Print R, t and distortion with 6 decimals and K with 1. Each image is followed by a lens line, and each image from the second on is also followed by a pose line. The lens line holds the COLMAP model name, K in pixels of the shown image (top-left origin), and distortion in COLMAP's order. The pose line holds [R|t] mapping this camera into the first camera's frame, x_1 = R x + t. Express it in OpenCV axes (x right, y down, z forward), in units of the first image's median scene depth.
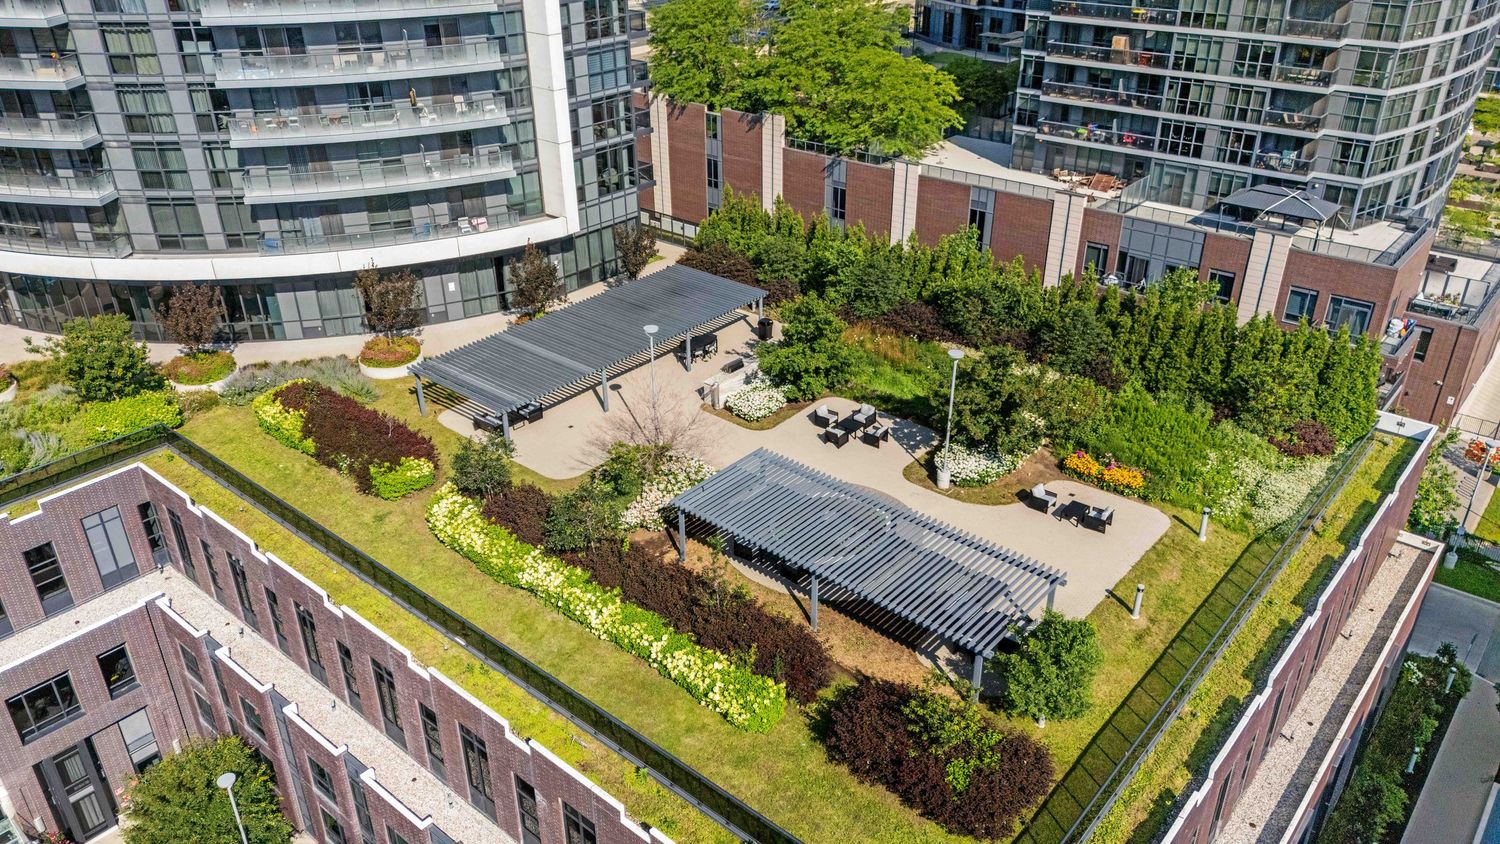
lens RADIAL K [[1098.6, 0, 750.0], [0, 1098.6, 422.0], [0, 0, 1]] dist [0.078607, -0.078534]
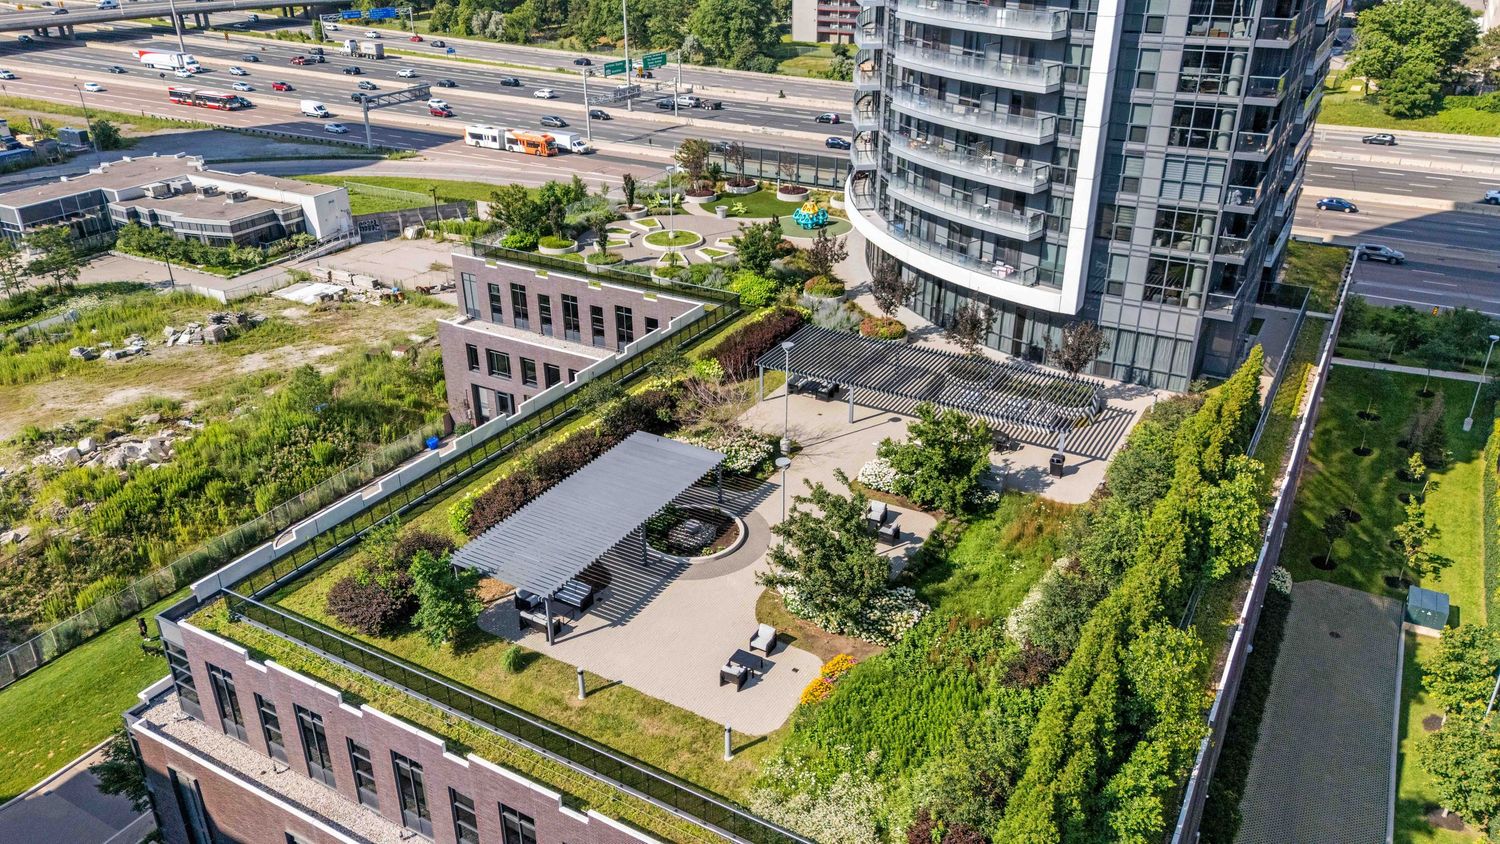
lens RADIAL K [[1098.6, 0, 750.0], [0, 1098.6, 422.0], [0, 0, 1]] dist [0.078607, -0.078534]
pose [[0.176024, 0.429971, -0.885517, 0.810375], [-0.461929, 0.830449, 0.311409, -0.295880], [0.869274, 0.354230, 0.344795, 0.461290]]
